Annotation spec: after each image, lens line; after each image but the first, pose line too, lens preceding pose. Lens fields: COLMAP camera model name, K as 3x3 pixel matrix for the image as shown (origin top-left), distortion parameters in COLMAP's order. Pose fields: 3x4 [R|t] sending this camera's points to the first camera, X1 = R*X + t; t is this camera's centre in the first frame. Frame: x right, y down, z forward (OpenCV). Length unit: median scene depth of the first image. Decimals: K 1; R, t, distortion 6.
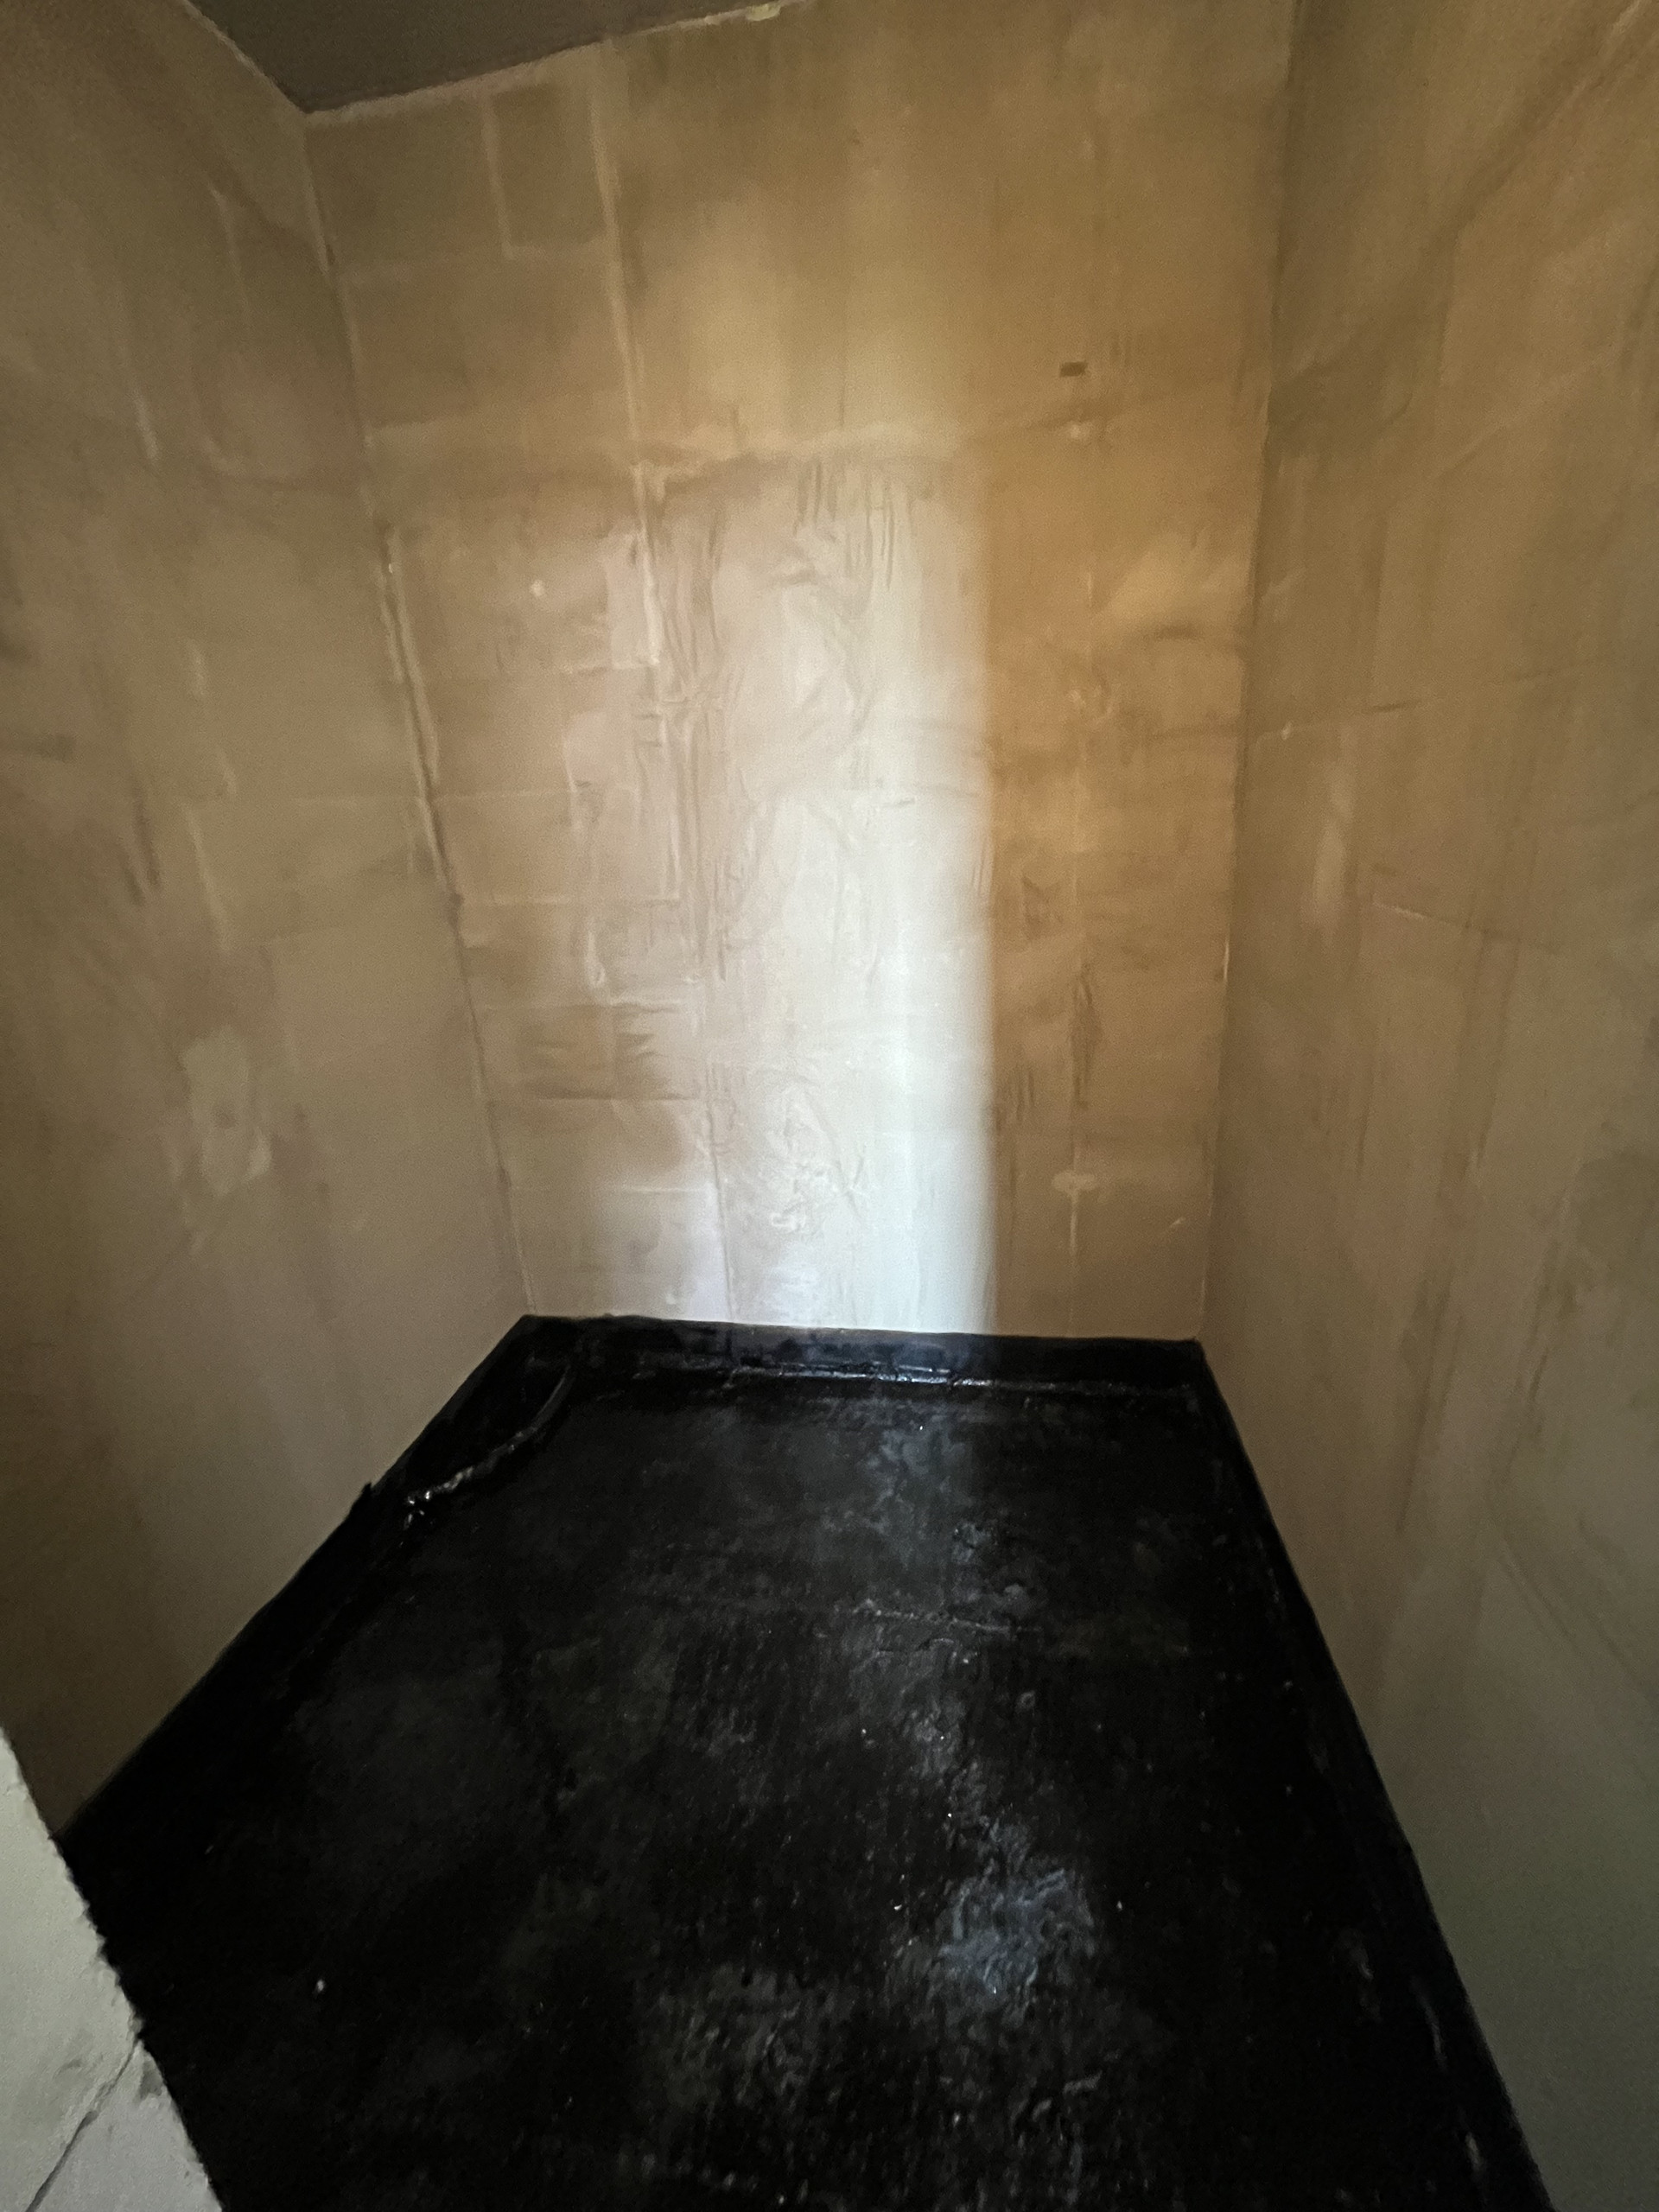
lens RADIAL K [[891.9, 0, 831.1], [0, 891.9, 1106.3], [0, 0, 1]] dist [-0.004652, 0.001055]
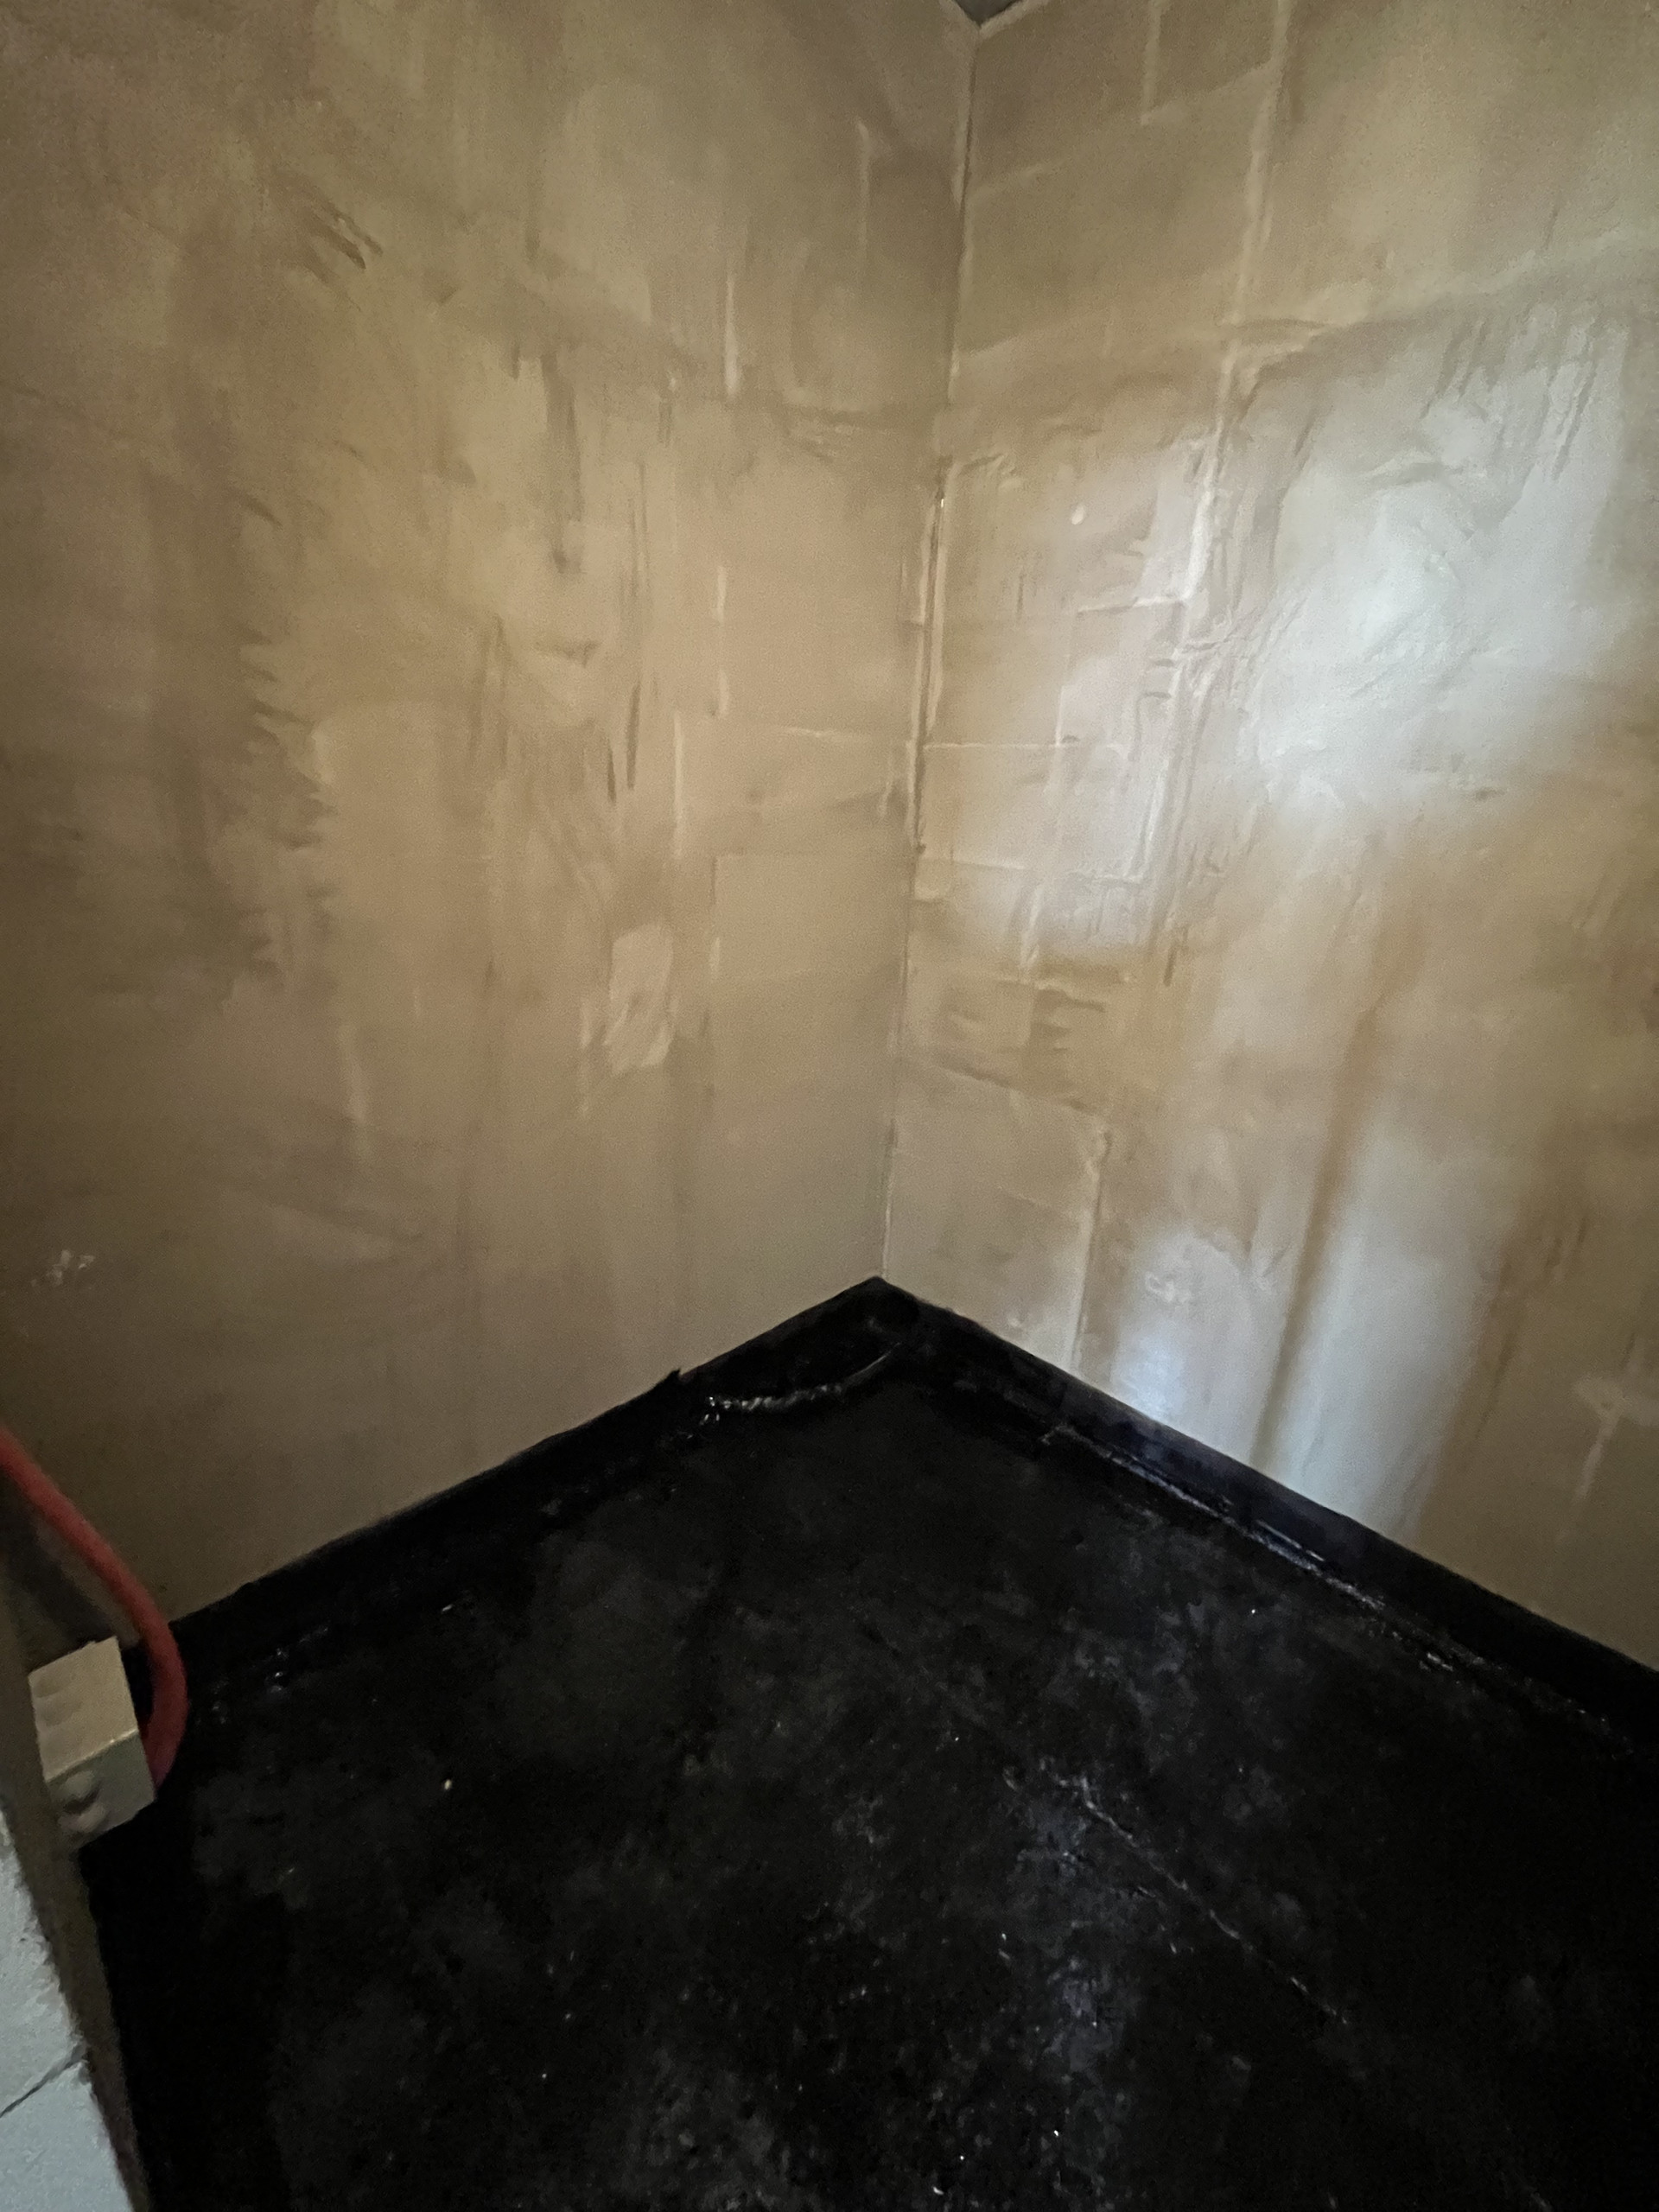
lens RADIAL K [[891.9, 0, 827.2], [0, 891.9, 1103.0], [0, 0, 1]] dist [-0.004652, 0.001055]
pose [[0.814884, 0.277012, -0.509144, 0.085013], [-0.276191, 0.957843, 0.079094, -0.017979], [0.509590, 0.076169, 0.857039, 0.153103]]
